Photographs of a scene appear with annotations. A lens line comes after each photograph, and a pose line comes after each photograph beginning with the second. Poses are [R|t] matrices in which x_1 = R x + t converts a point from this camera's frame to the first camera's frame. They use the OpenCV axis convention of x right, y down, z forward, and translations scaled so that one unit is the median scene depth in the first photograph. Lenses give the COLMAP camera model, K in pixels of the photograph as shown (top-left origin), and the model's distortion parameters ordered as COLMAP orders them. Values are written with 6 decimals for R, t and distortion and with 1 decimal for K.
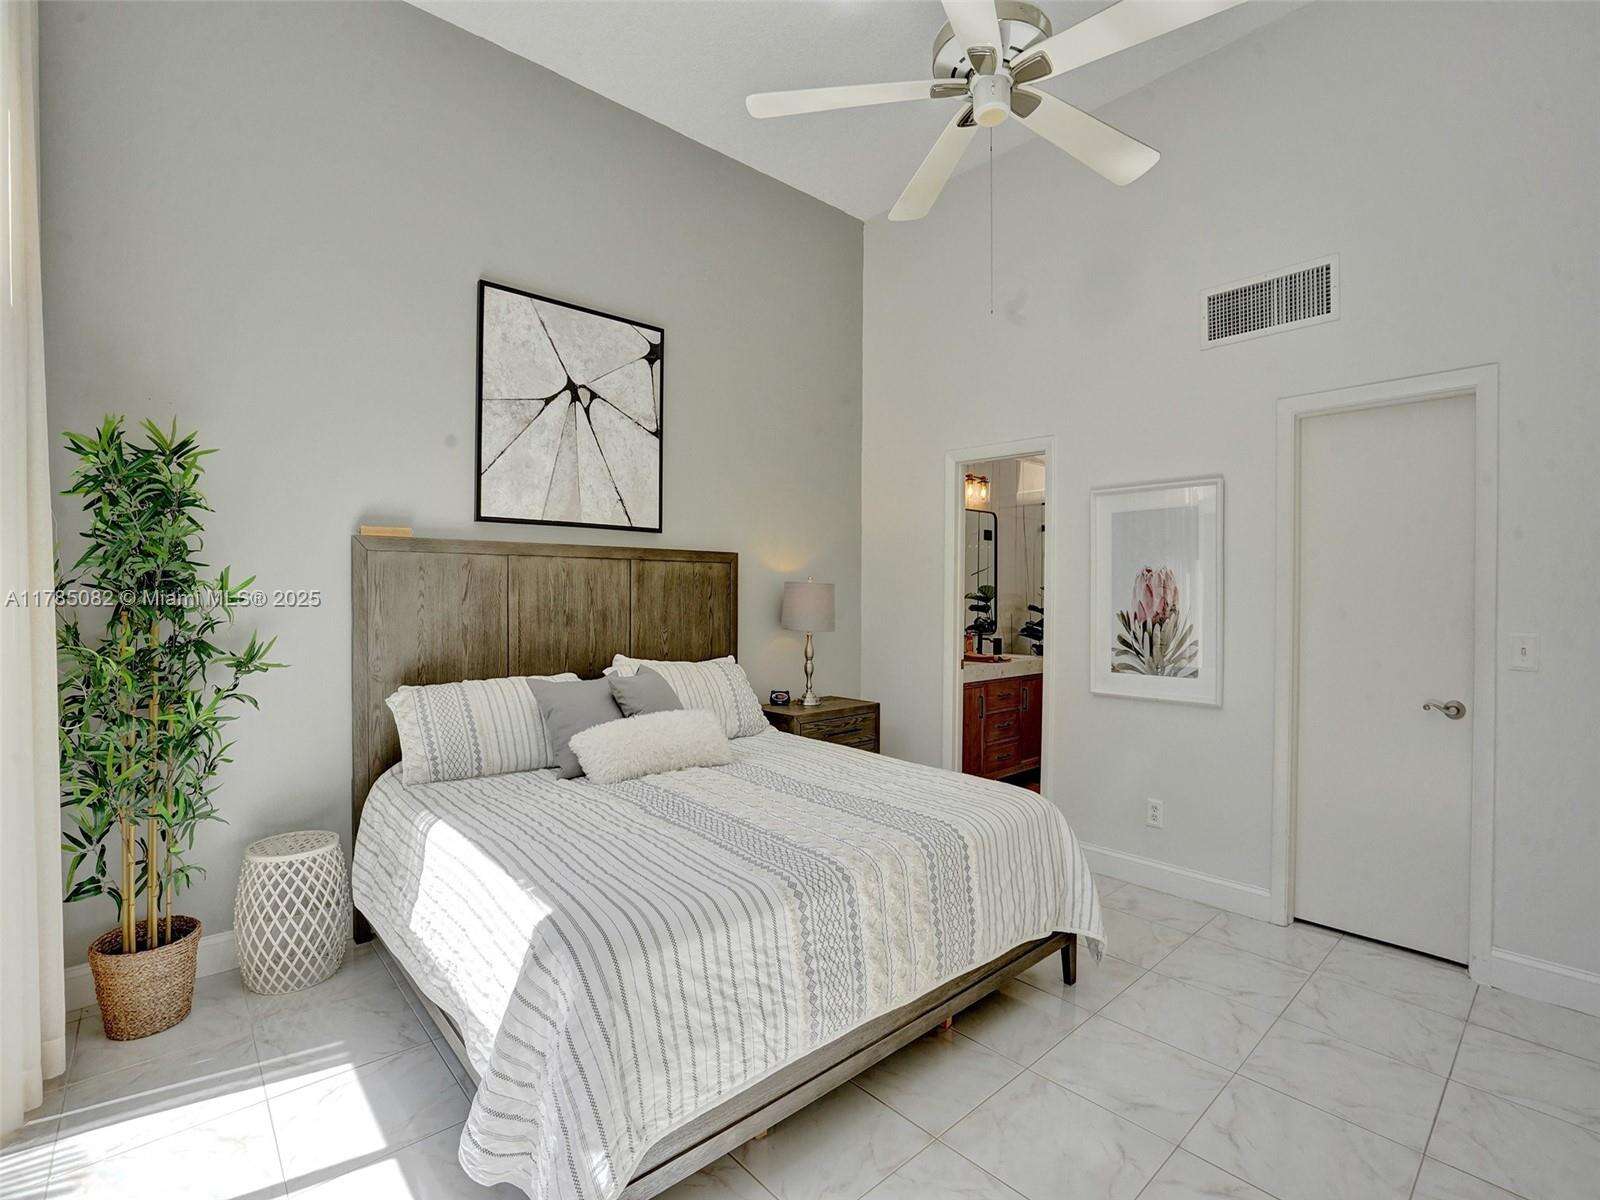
lens RADIAL K [[743.4, 0, 792.7], [0, 743.4, 593.5], [0, 0, 1]] dist [-0.045194, 0.015472]
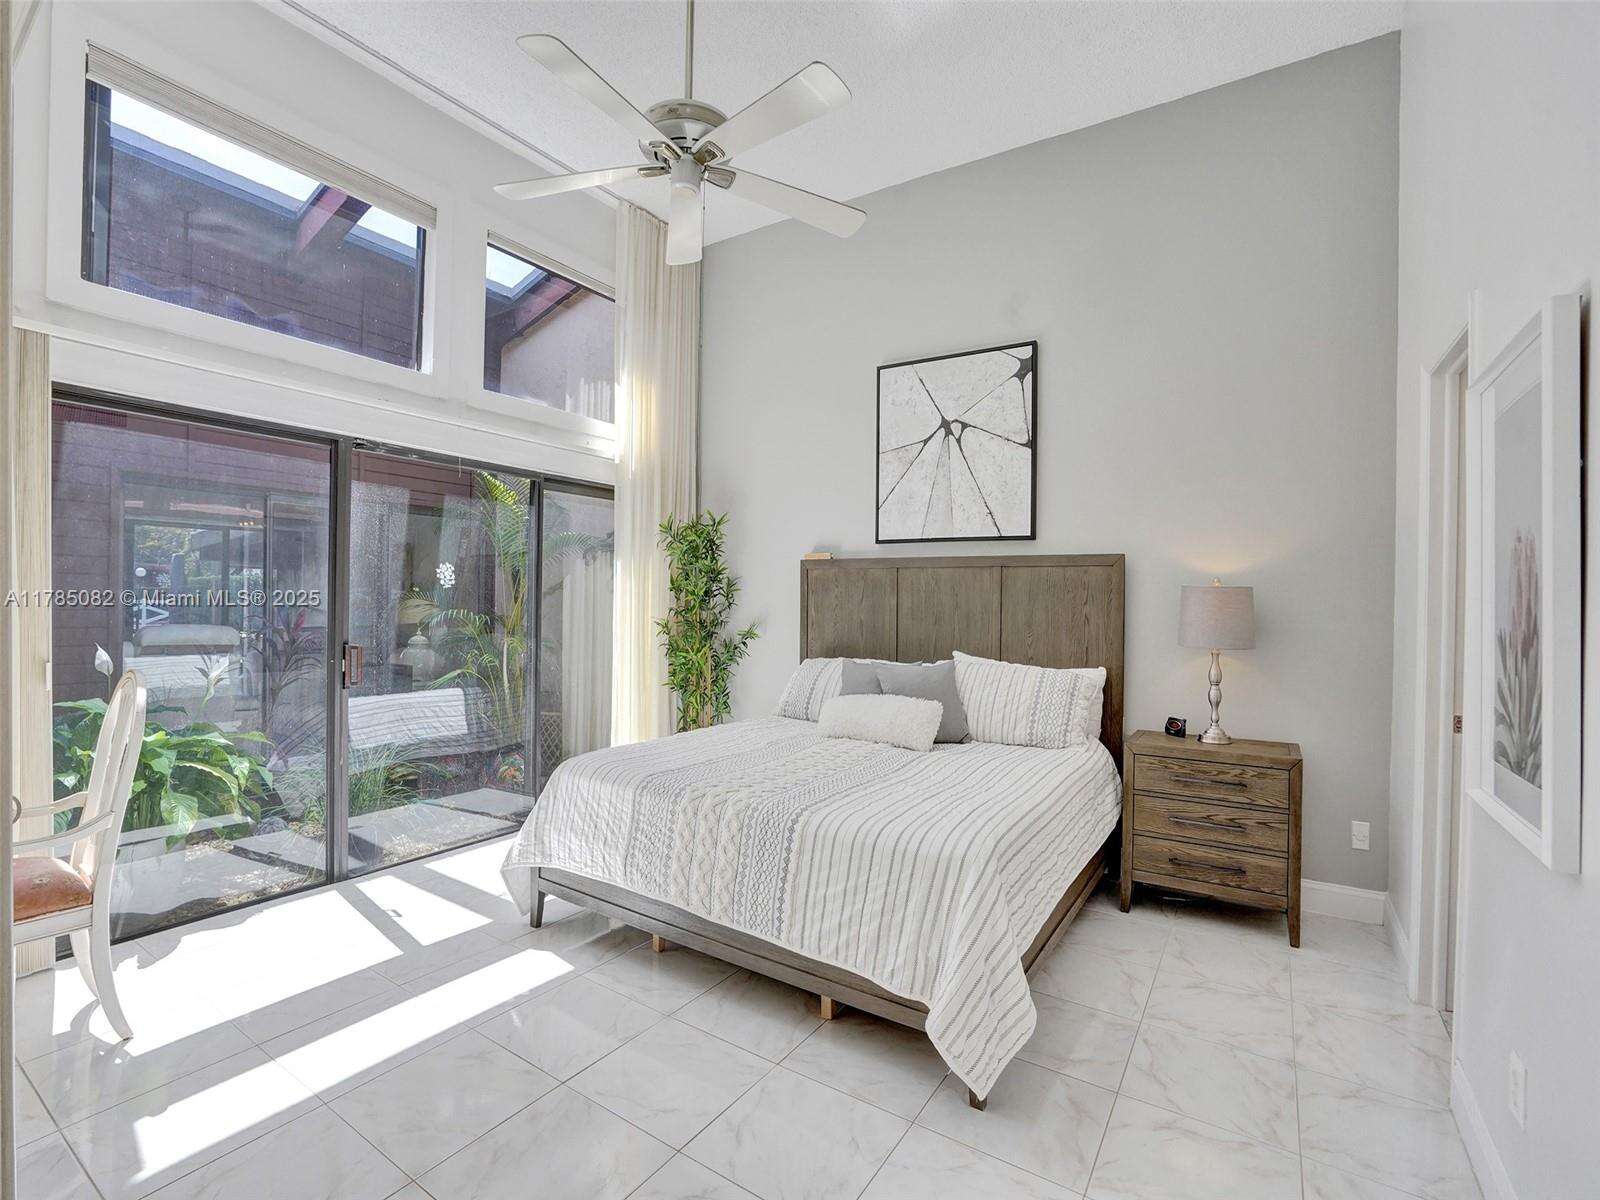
lens RADIAL K [[743.4, 0, 791.9], [0, 743.4, 603.2], [0, 0, 1]] dist [-0.045194, 0.015472]
pose [[0.275835, 0.000769, -0.961205, 0.805793], [-0.019614, 0.999796, -0.004829, 0.019625], [0.961005, 0.020185, 0.275794, 0.453757]]
